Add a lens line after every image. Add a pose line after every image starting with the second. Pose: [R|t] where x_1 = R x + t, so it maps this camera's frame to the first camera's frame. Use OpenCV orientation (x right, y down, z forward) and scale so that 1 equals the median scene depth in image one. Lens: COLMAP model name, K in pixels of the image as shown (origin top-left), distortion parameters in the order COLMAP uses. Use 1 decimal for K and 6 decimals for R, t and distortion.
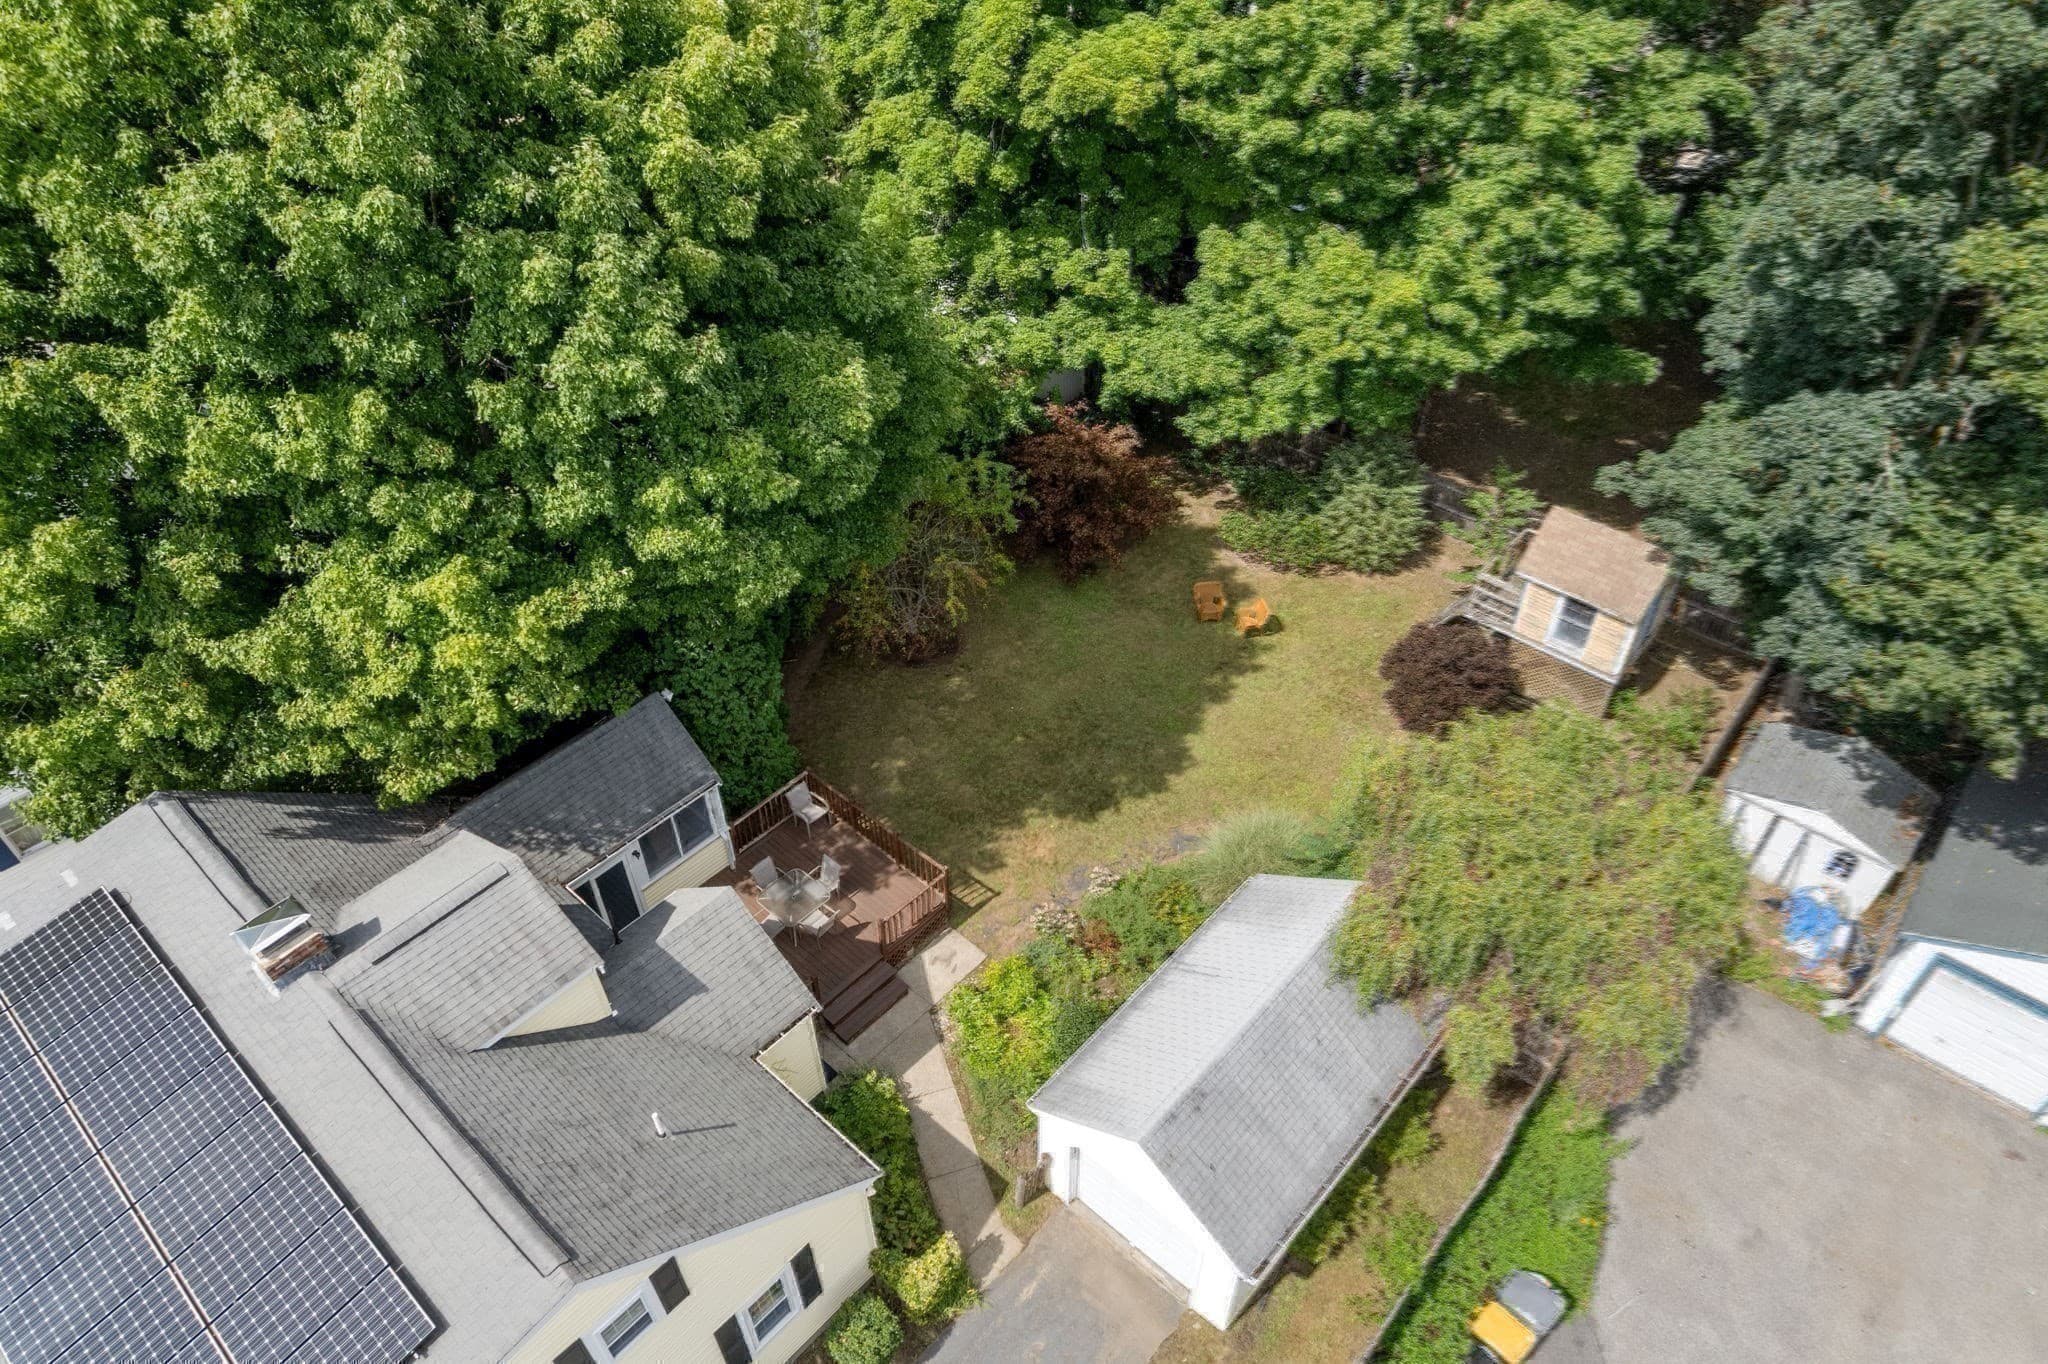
lens RADIAL K [[1304.1, 0, 1026.8], [0, 1304.1, 719.6], [0, 0, 1]] dist [-0.096943, 0.076912]
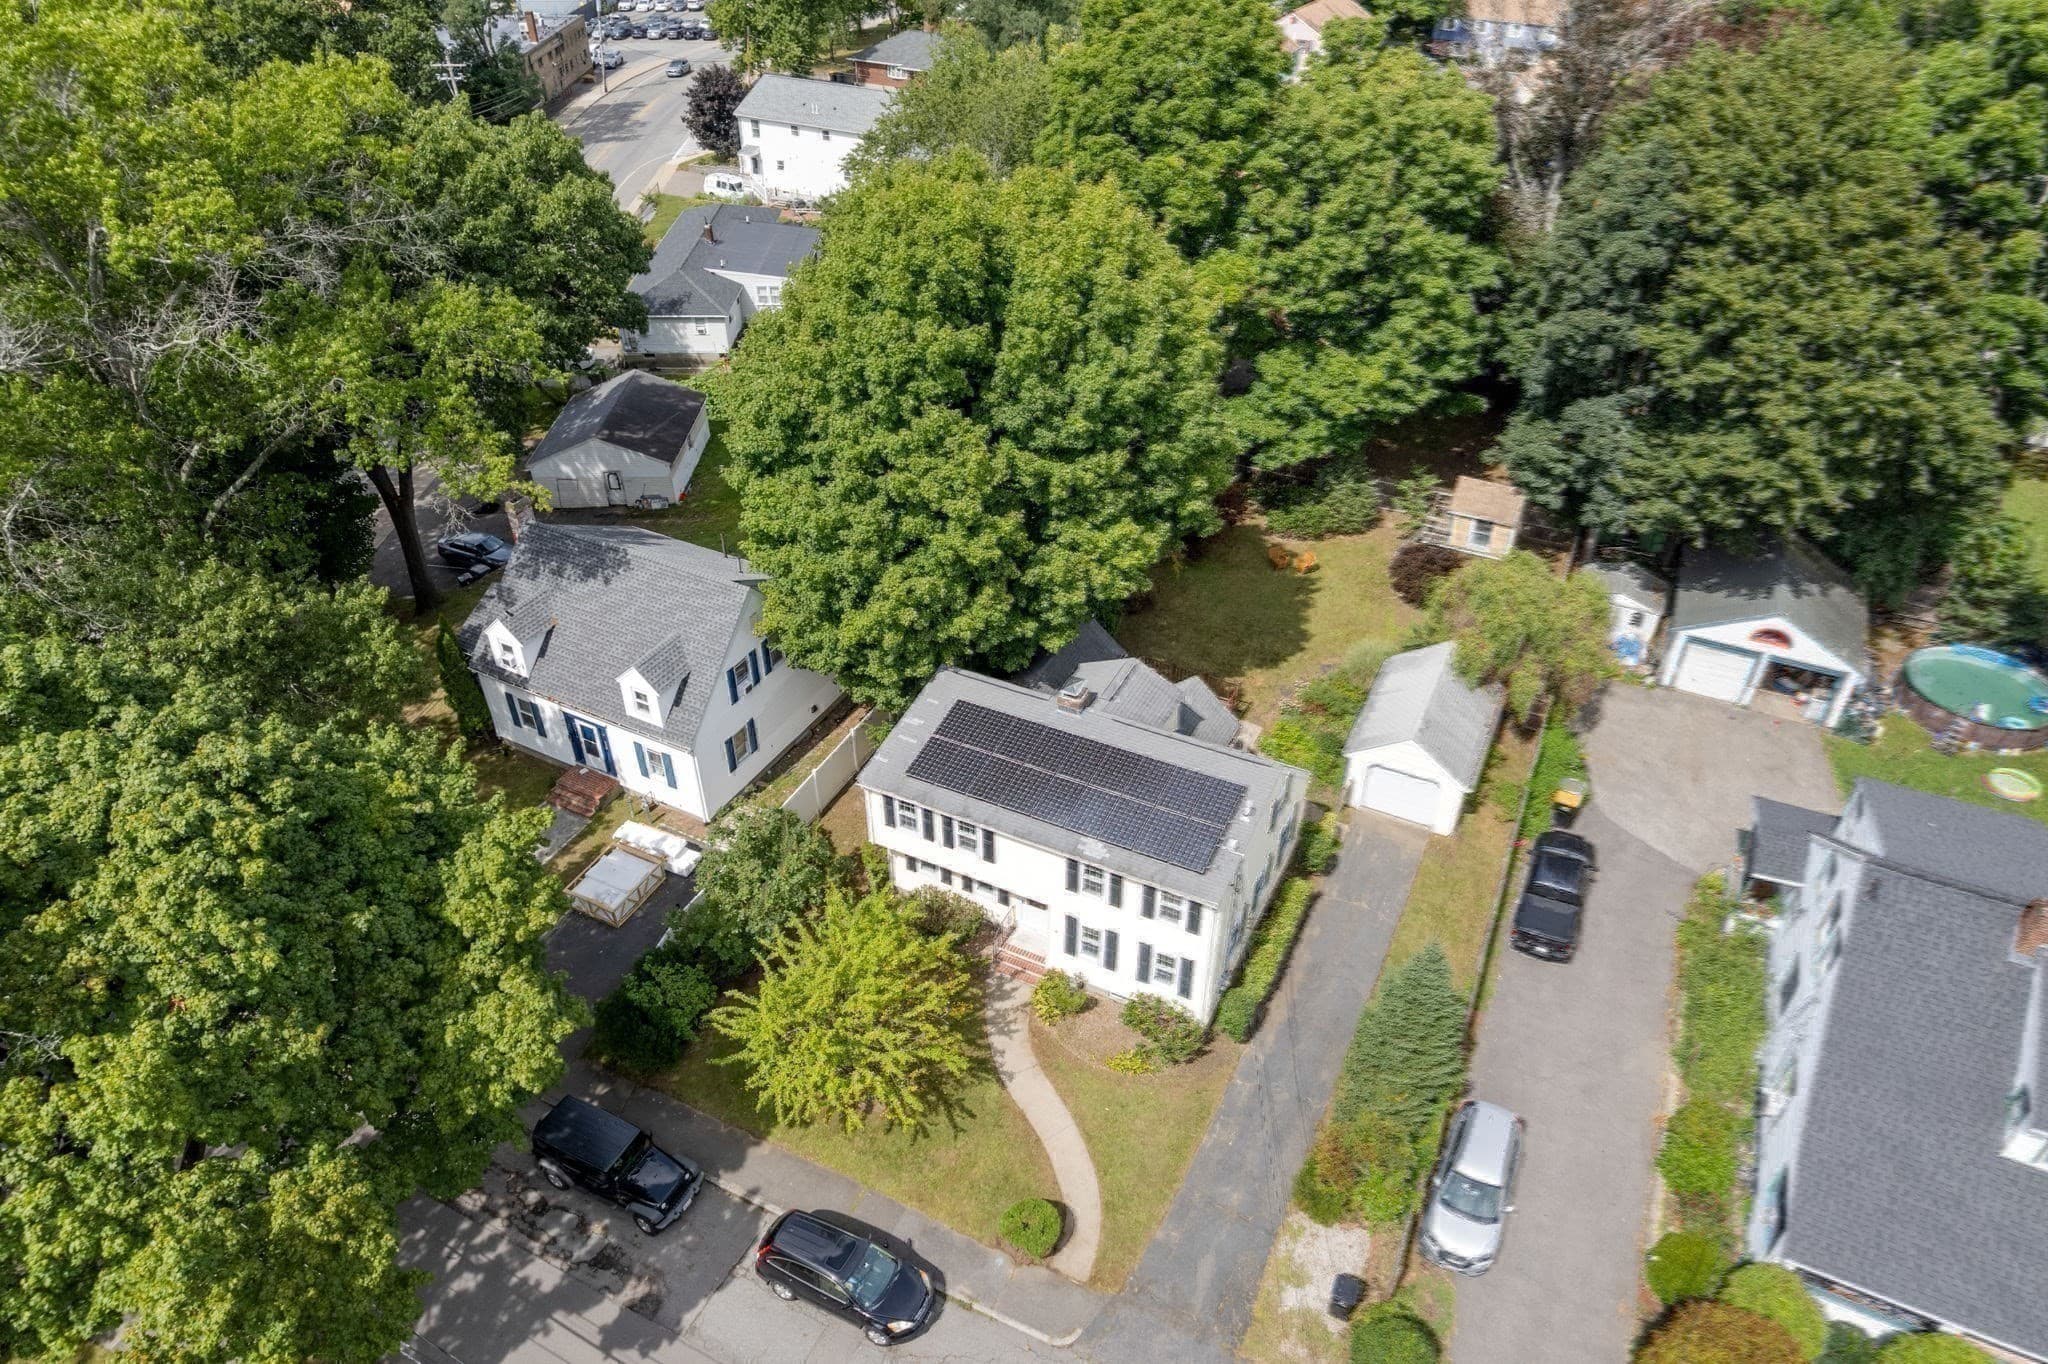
lens RADIAL K [[1304.1, 0, 1026.8], [0, 1304.1, 719.6], [0, 0, 1]] dist [-0.096943, 0.076912]
pose [[0.963675, -0.159794, 0.214001, -0.737693], [0.177858, 0.981713, -0.067873, 0.223440], [-0.199242, 0.103469, 0.974473, -0.768121]]
